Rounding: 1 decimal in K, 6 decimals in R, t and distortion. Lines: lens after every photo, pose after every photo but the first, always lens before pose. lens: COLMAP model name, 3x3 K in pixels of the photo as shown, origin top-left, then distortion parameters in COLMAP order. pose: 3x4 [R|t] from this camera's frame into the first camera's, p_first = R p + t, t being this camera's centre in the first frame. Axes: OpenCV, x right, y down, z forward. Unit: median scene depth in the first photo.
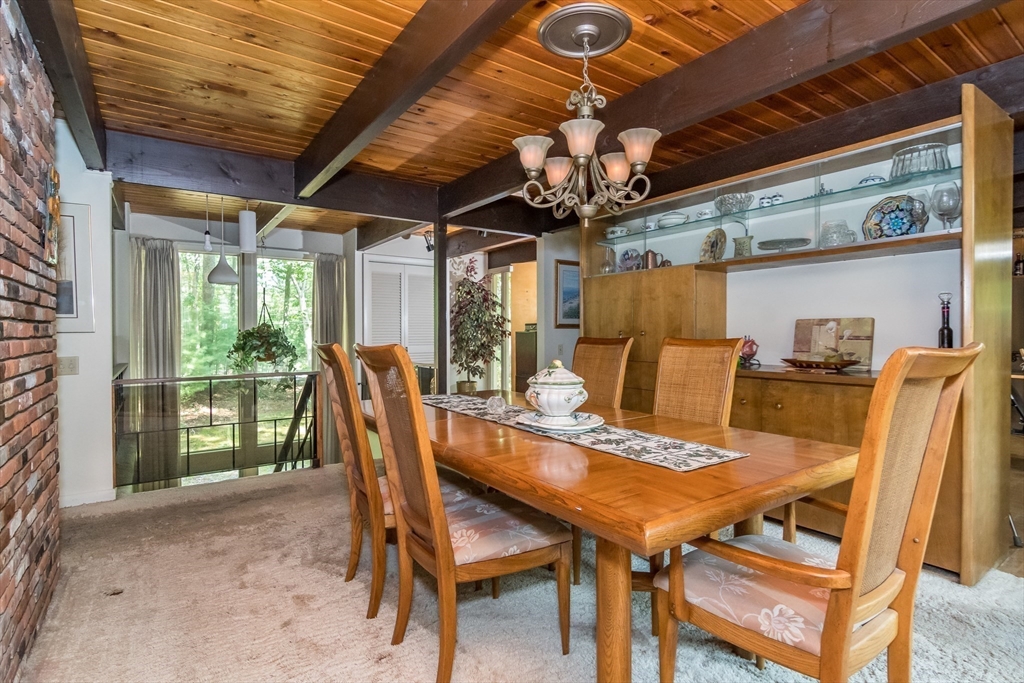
lens RADIAL K [[496.9, 0, 512.0], [0, 496.9, 341.5], [0, 0, 1]] dist [-0.000820, -0.000124]
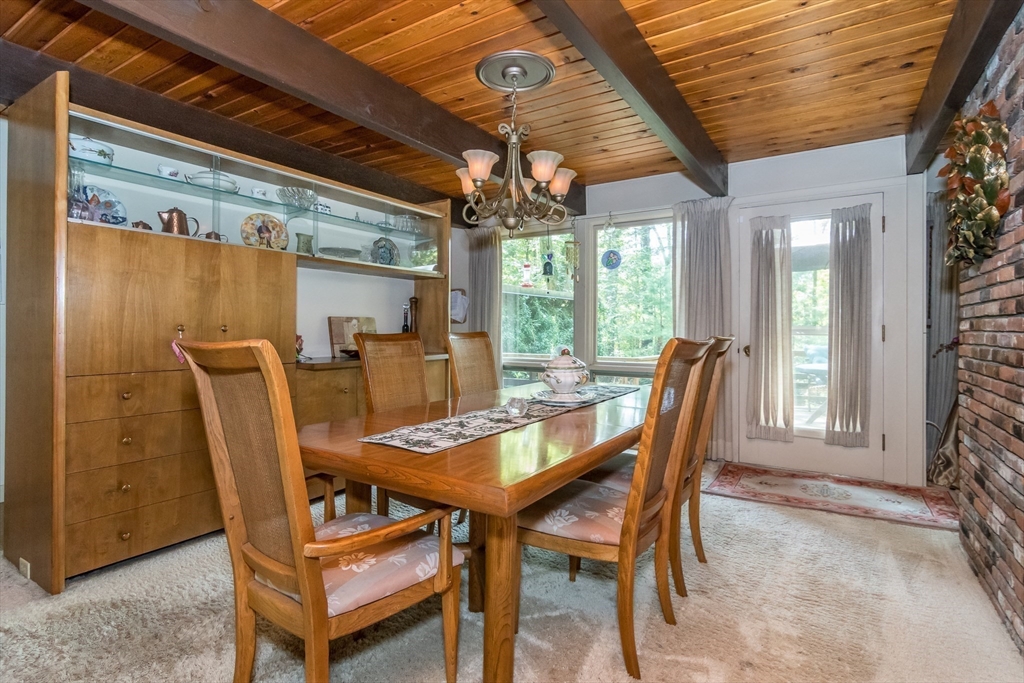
lens RADIAL K [[501.3, 0, 513.1], [0, 501.3, 333.9], [0, 0, 1]] dist [0.001239, 0.000262]
pose [[-0.390196, -0.020417, 0.920505, -0.676848], [0.016492, 0.999439, 0.029159, -0.031648], [-0.920584, 0.026559, -0.389641, 1.057485]]
